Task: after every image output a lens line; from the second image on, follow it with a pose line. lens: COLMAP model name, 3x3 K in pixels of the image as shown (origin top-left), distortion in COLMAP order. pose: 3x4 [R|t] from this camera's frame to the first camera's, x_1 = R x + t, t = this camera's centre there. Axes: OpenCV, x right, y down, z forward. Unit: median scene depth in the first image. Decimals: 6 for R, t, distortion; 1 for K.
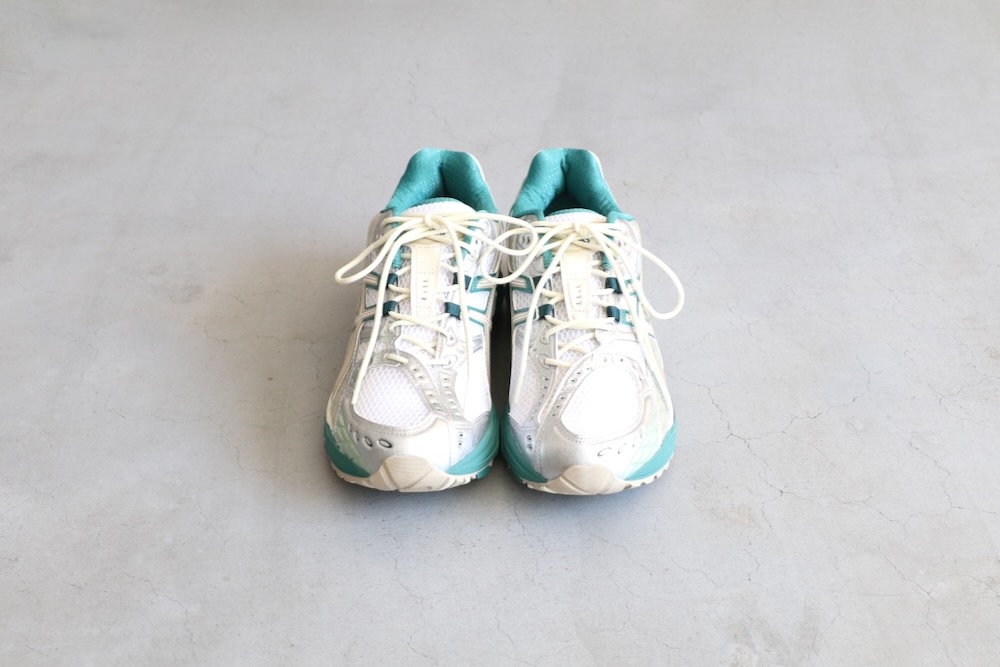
lens RADIAL K [[1286.4, 0, 495.5], [0, 1286.4, 399.6], [0, 0, 1]] dist [-0.089816, 0.000000]
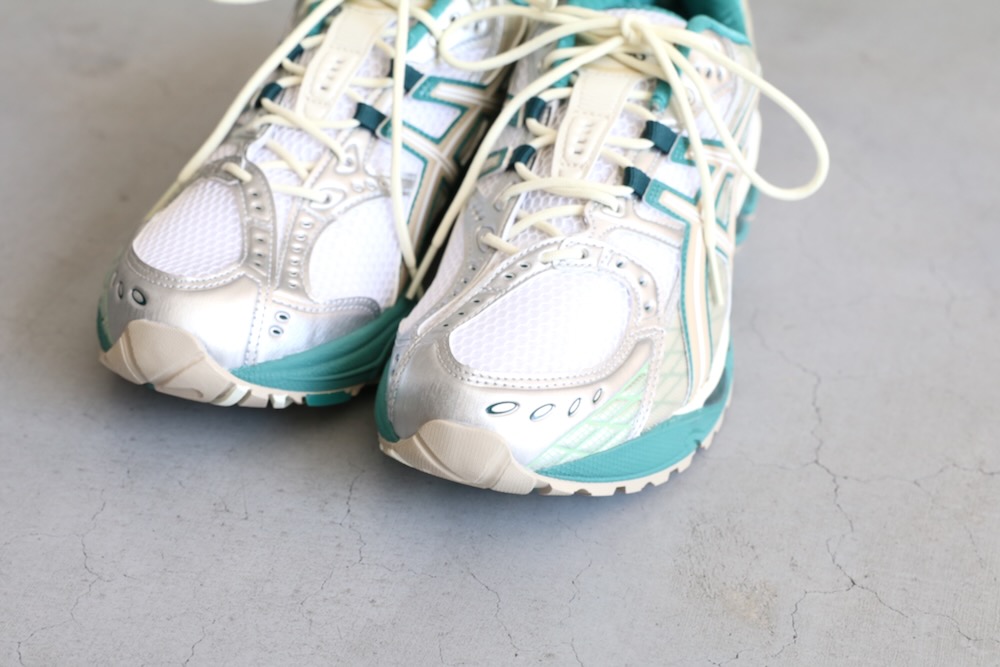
lens RADIAL K [[1670.4, 0, 518.2], [0, 1670.4, 299.2], [0, 0, 1]] dist [-0.042829, 0.000000]
pose [[0.939058, 0.228909, -0.256457, 0.241347], [-0.249153, 0.967225, -0.048986, 0.028197], [0.236839, 0.109898, 0.965313, 0.313254]]
